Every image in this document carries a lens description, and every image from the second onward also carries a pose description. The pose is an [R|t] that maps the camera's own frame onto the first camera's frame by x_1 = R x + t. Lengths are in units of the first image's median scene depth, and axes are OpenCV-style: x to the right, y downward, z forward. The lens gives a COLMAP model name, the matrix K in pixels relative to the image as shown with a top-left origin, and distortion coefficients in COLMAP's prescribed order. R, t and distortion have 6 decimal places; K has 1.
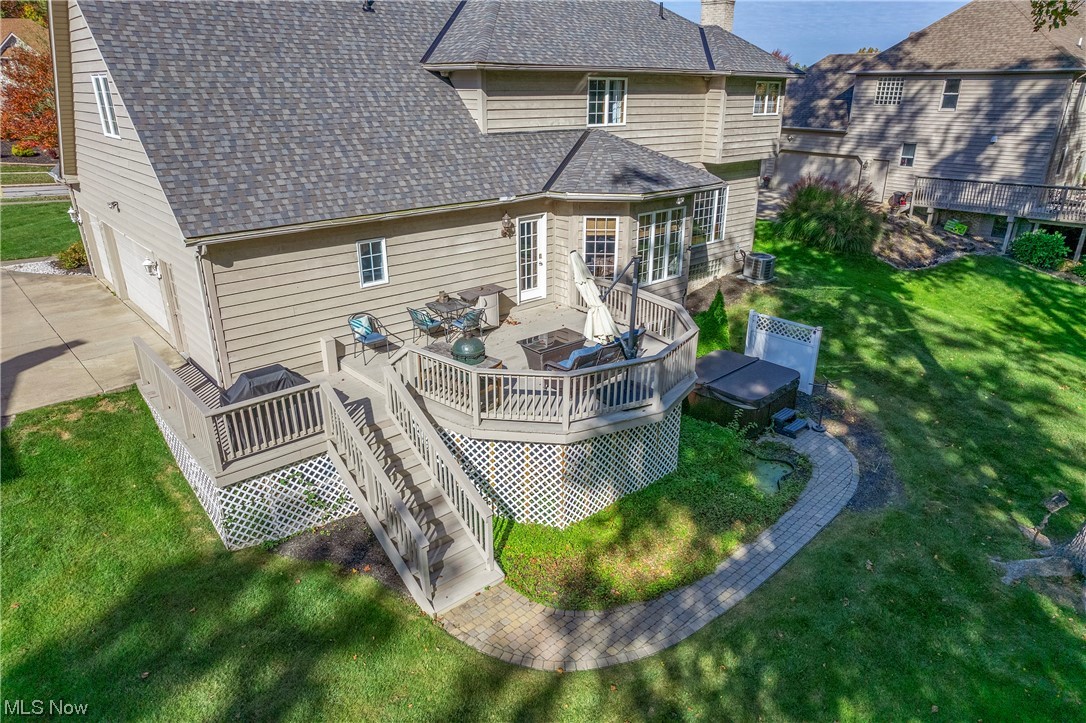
lens RADIAL K [[679.7, 0, 573.1], [0, 679.7, 364.9], [0, 0, 1]] dist [-0.083988, 0.061885]
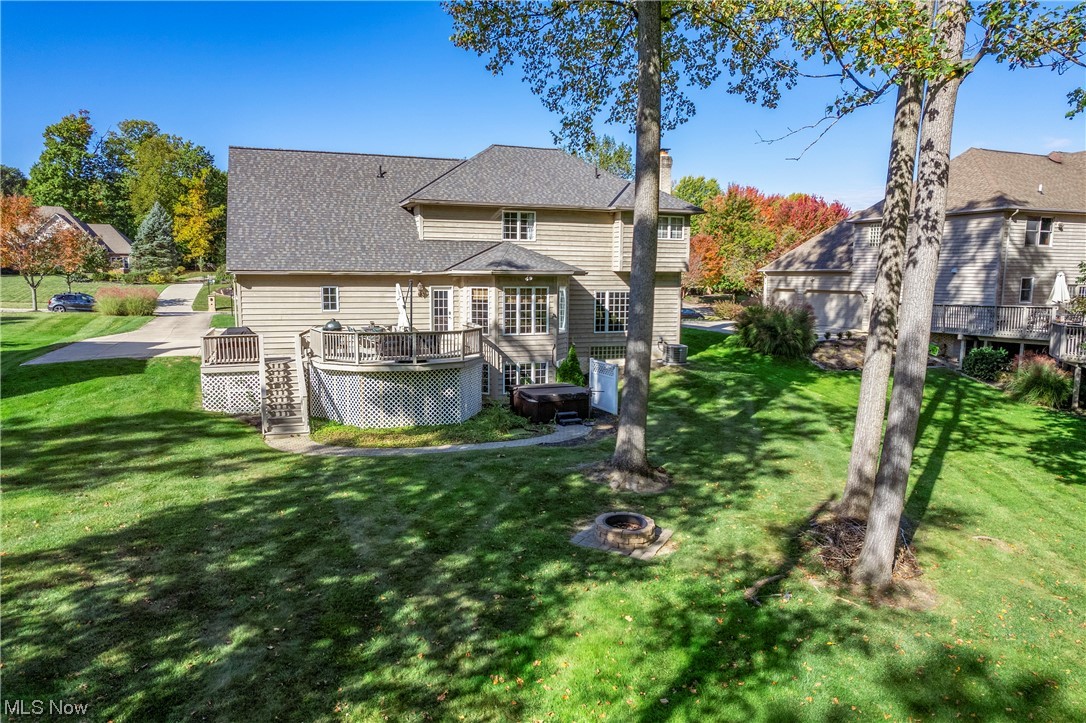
lens RADIAL K [[685.5, 0, 552.3], [0, 685.5, 359.7], [0, 0, 1]] dist [-0.086896, 0.066461]
pose [[0.941972, 0.044285, -0.332759, 0.677379], [-0.128126, 0.963647, -0.234452, 0.275251], [0.310280, 0.263482, 0.913402, -0.349772]]
